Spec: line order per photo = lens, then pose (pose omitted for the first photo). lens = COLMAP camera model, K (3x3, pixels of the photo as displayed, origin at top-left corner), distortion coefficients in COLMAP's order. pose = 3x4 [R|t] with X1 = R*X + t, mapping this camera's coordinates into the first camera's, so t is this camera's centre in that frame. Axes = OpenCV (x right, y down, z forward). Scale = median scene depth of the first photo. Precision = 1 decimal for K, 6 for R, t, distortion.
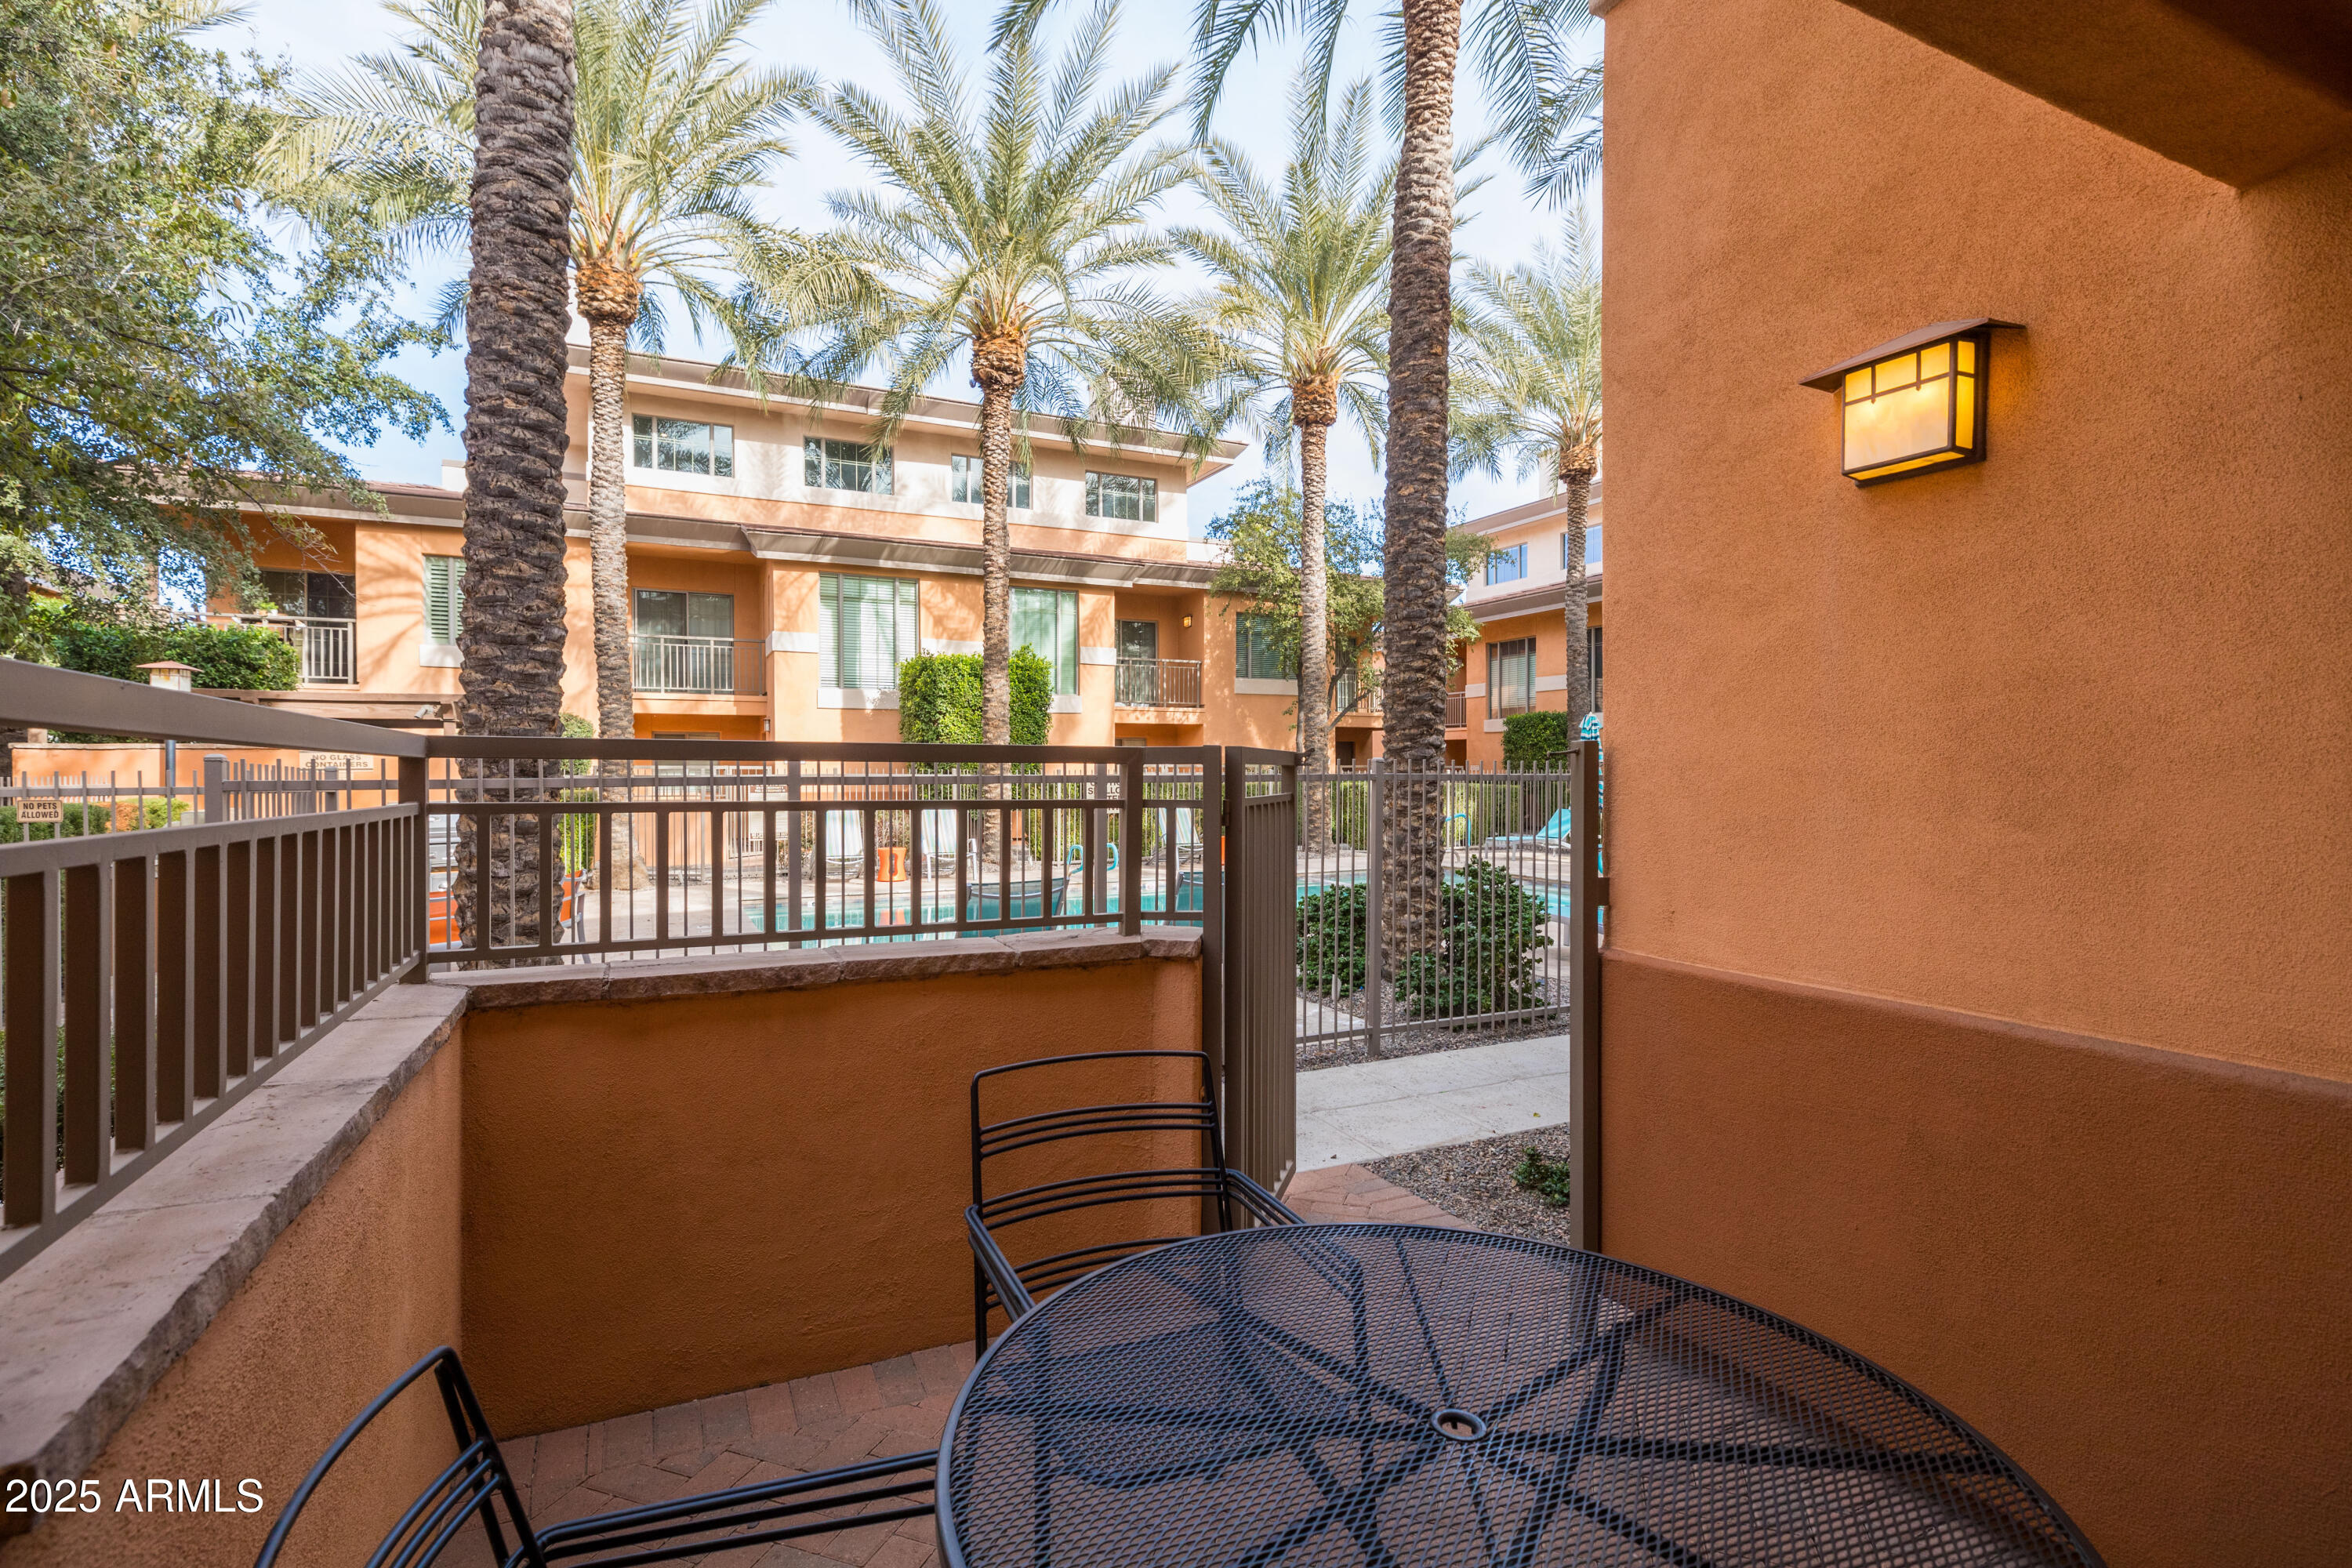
lens RADIAL K [[1073.6, 0, 1174.4], [0, 1073.6, 764.8], [0, 0, 1]] dist [-0.000263, 0.001018]
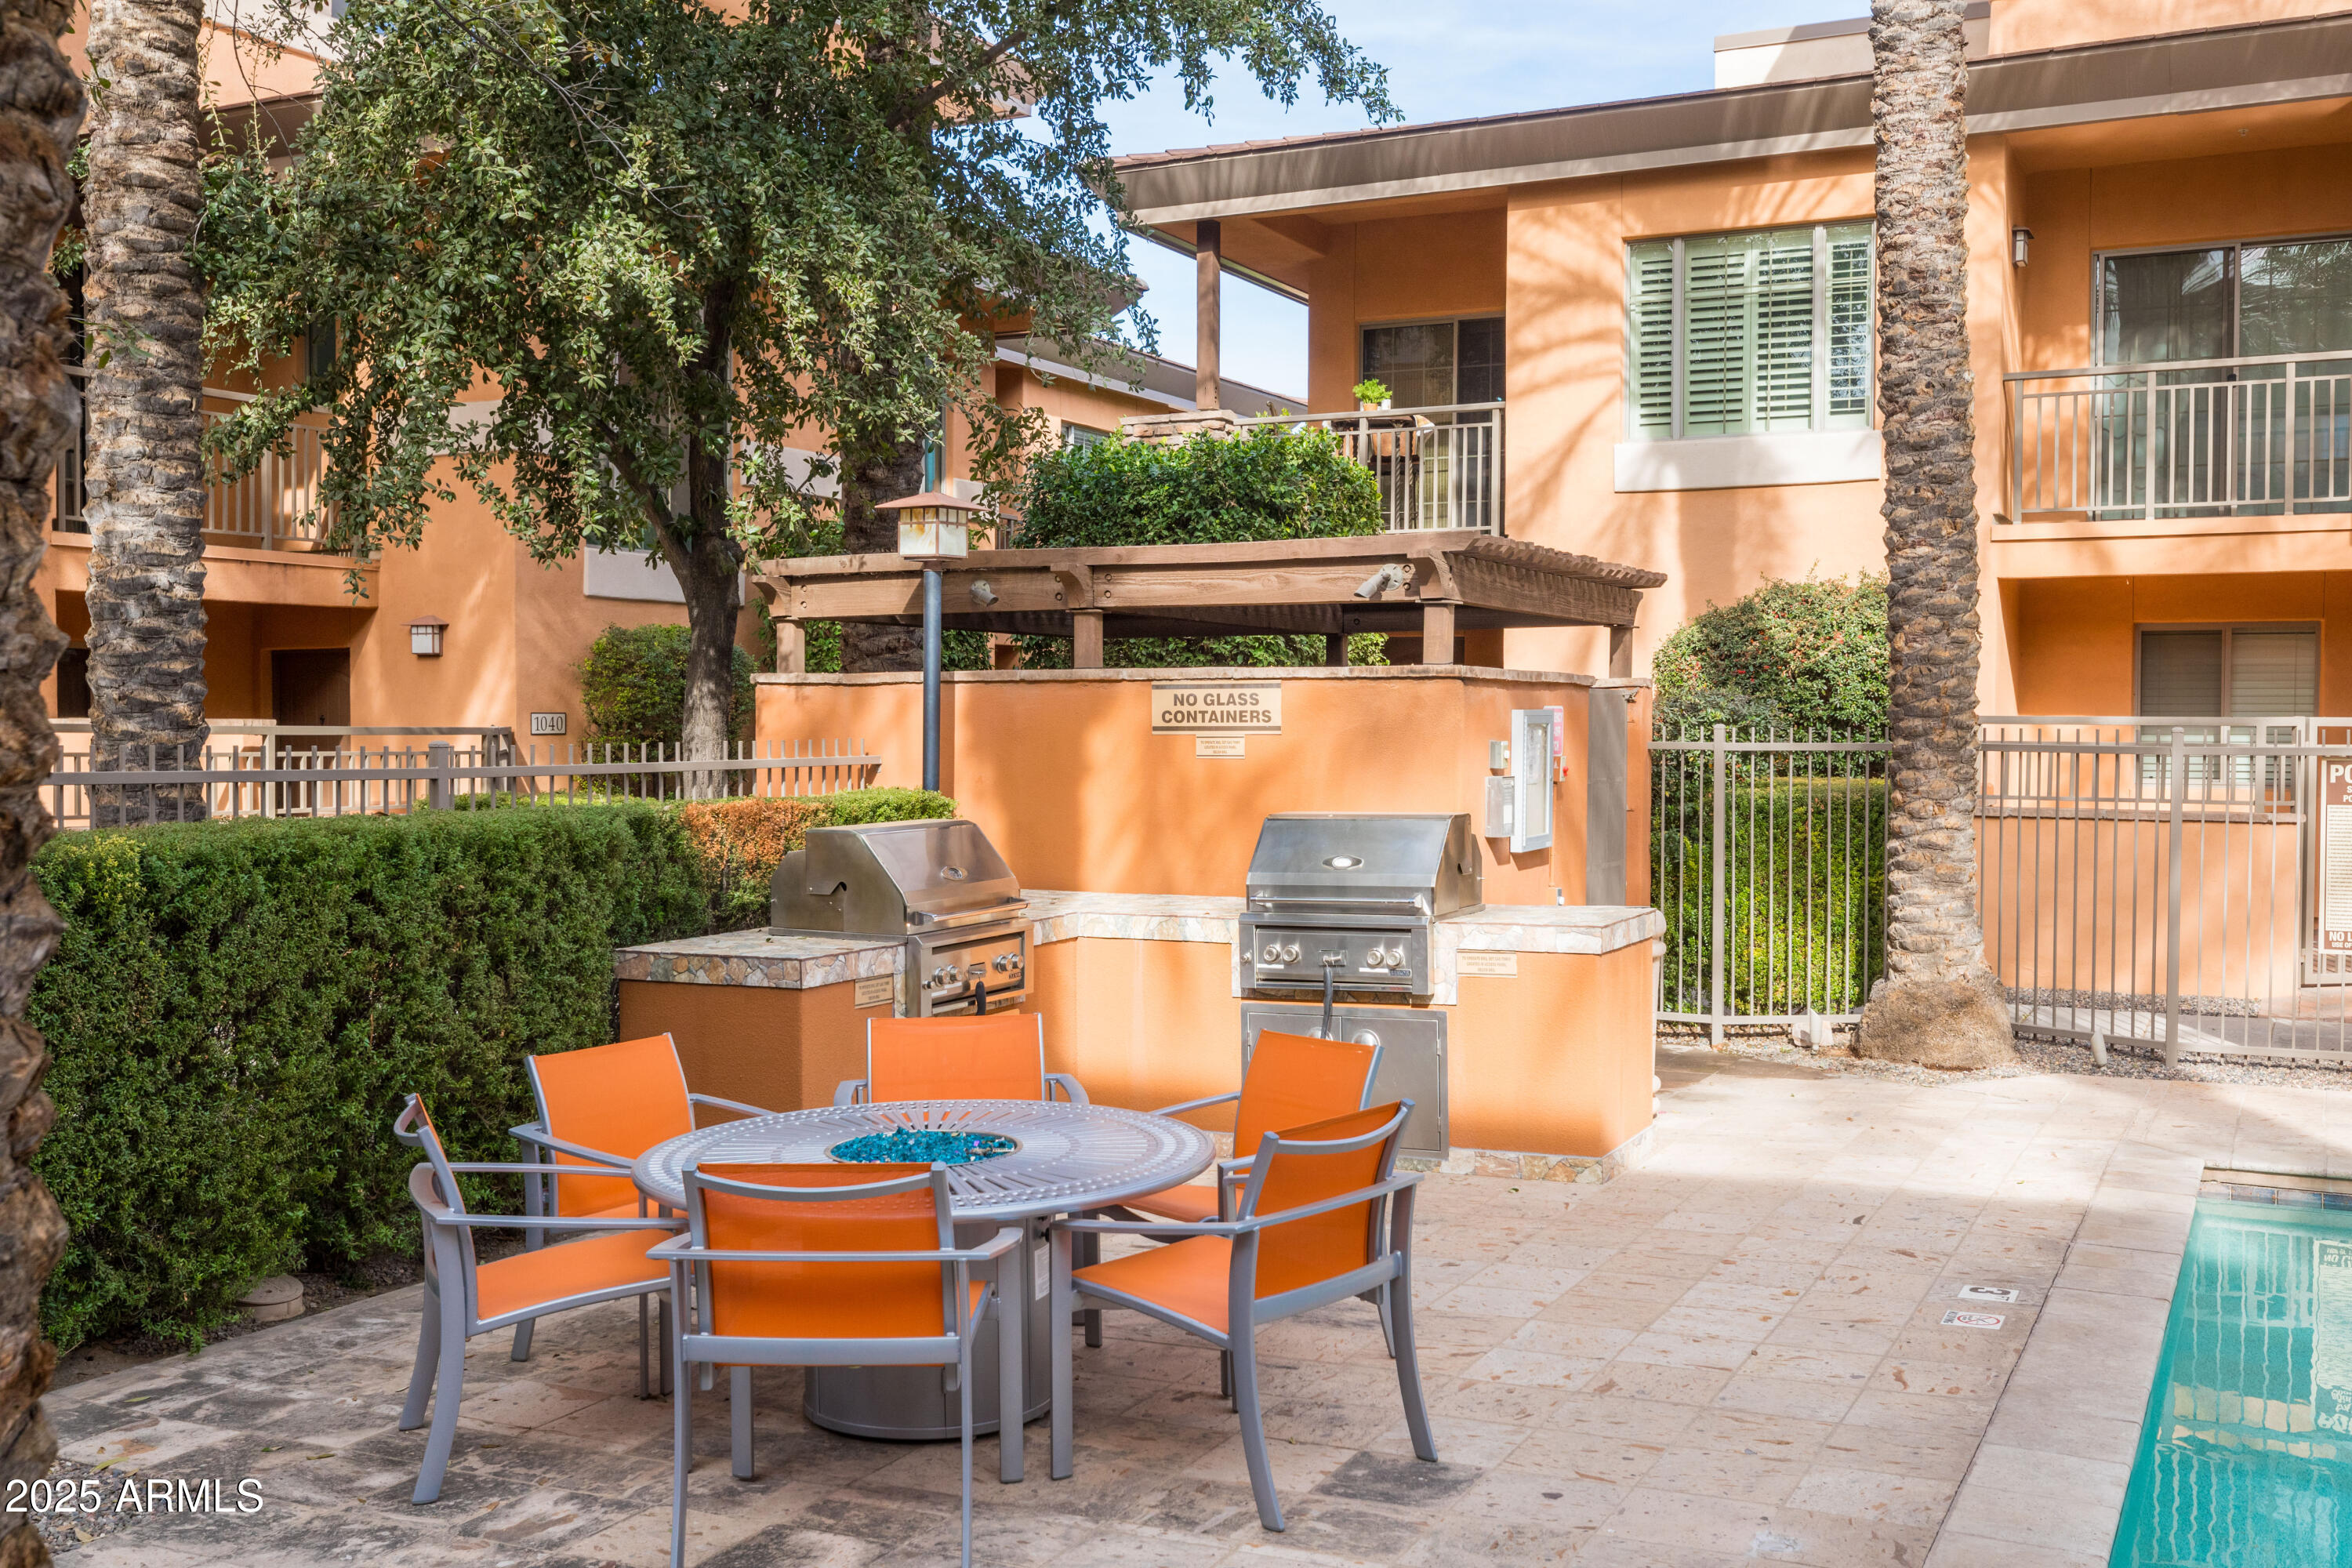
lens RADIAL K [[2277.1, 0, 1177.0], [0, 2277.1, 752.1], [0, 0, 1]] dist [0.004764, 0.009406]
pose [[0.603677, 0.015792, -0.797072, -0.050218], [0.000215, 0.999801, 0.019971, -0.002525], [0.797229, -0.012228, 0.603554, 0.252644]]
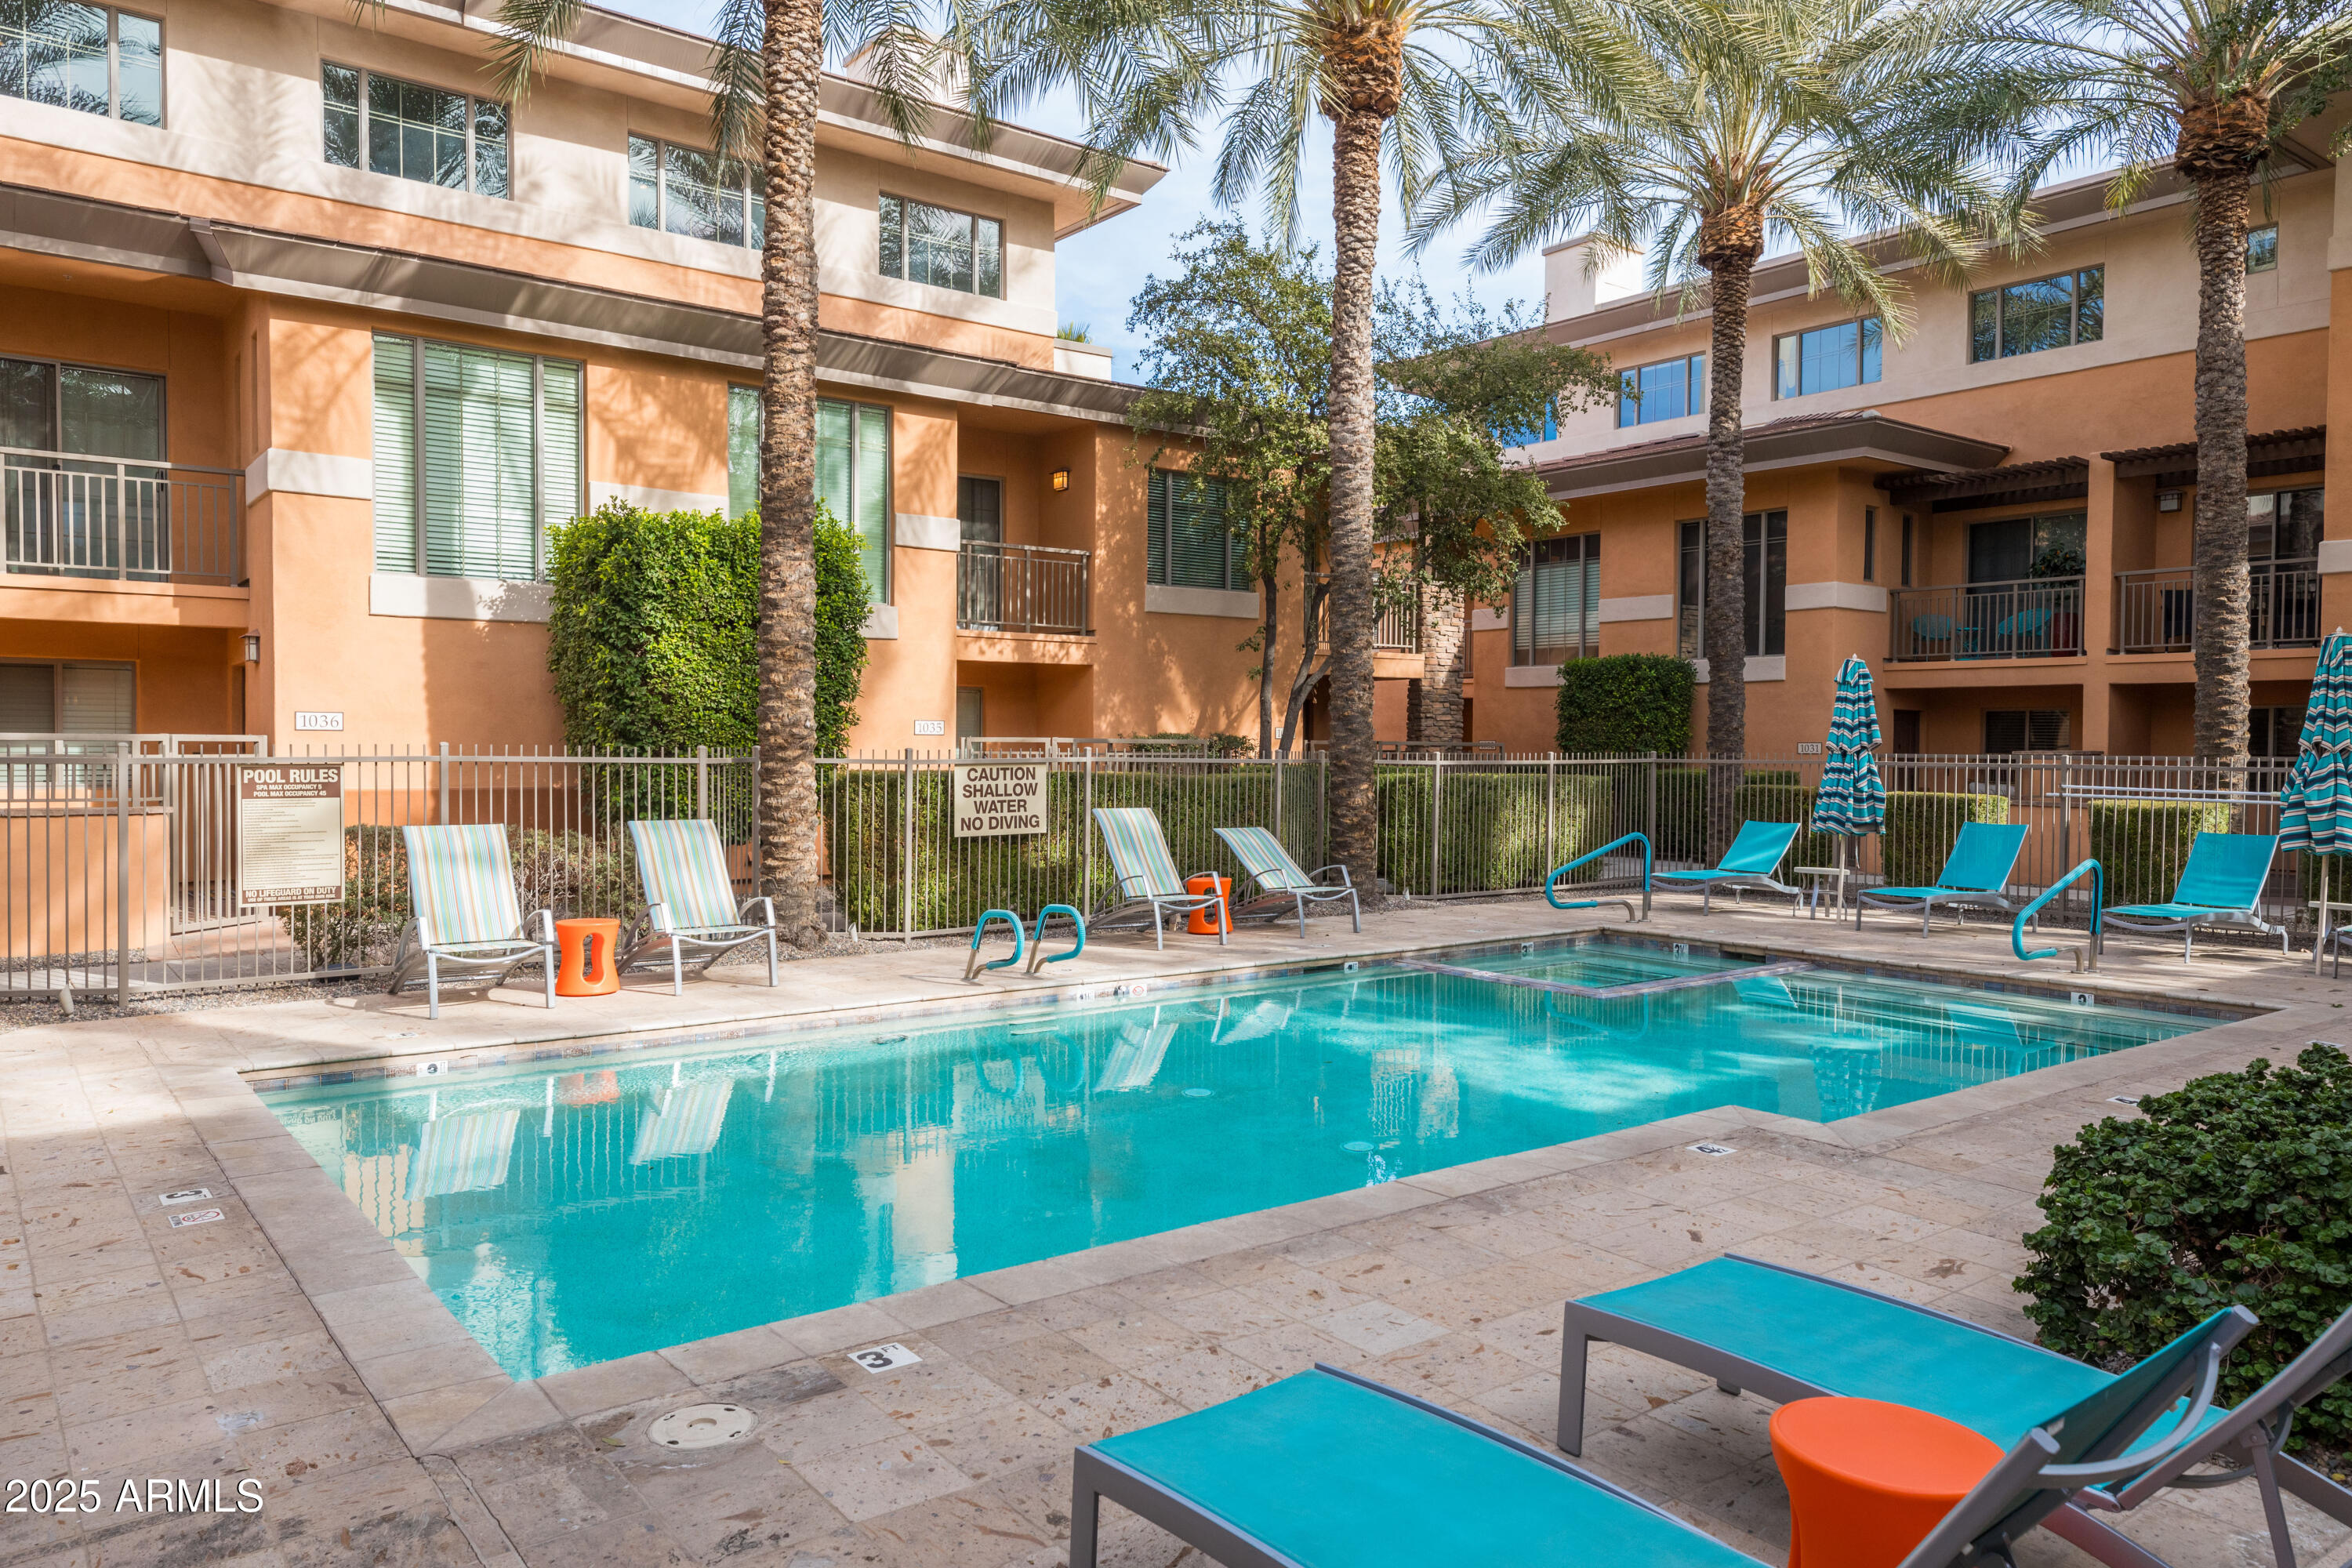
lens RADIAL K [[1594.7, 0, 1168.6], [0, 1594.7, 749.1], [0, 0, 1]] dist [0.020477, -0.001354]
pose [[0.980689, 0.007106, 0.195447, -0.120949], [-0.009088, 0.999916, 0.009245, -0.002900], [-0.195365, -0.010842, 0.980671, 0.225646]]
